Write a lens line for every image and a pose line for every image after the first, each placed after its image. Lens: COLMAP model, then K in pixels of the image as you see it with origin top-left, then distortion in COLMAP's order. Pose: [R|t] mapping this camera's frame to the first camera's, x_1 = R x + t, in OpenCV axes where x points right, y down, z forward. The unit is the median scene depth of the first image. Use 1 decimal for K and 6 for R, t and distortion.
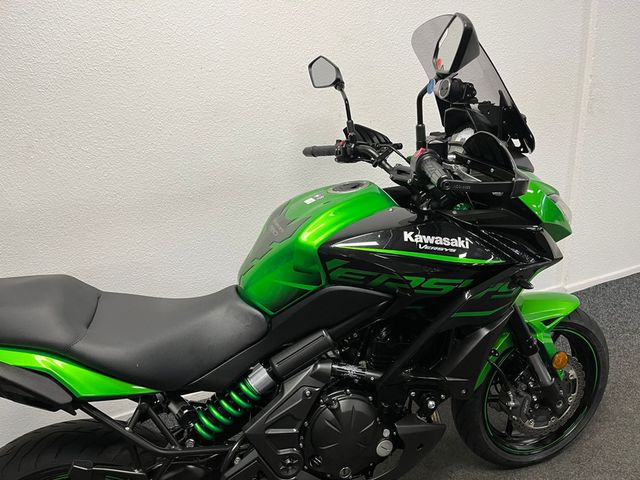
lens RADIAL K [[486.3, 0, 322.6], [0, 486.3, 241.8], [0, 0, 1]] dist [0.076141, -0.103085]
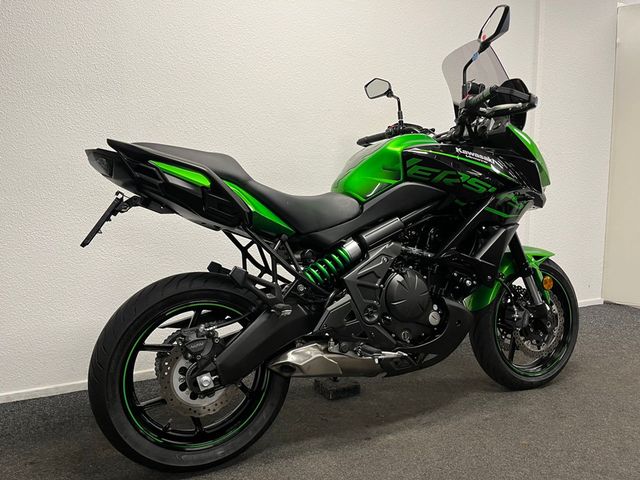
lens RADIAL K [[486.3, 0, 322.6], [0, 486.3, 241.8], [0, 0, 1]] dist [0.076141, -0.103085]
pose [[0.990619, 0.076020, 0.113560, -0.369318], [-0.039631, 0.955091, -0.293652, 0.673756], [-0.130783, 0.286397, 0.949143, -0.306763]]
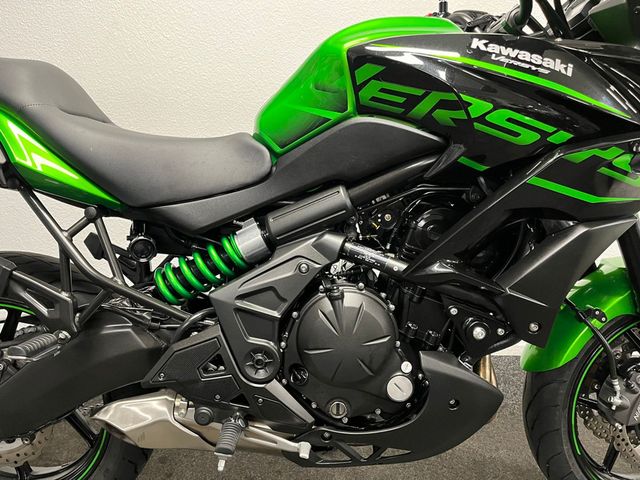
lens RADIAL K [[486.3, 0, 322.6], [0, 486.3, 241.8], [0, 0, 1]] dist [0.076141, -0.103085]
pose [[0.949843, 0.176241, -0.258337, 0.177646], [-0.214397, 0.968369, -0.127652, 0.358491], [0.227668, 0.176636, 0.957584, 0.303405]]
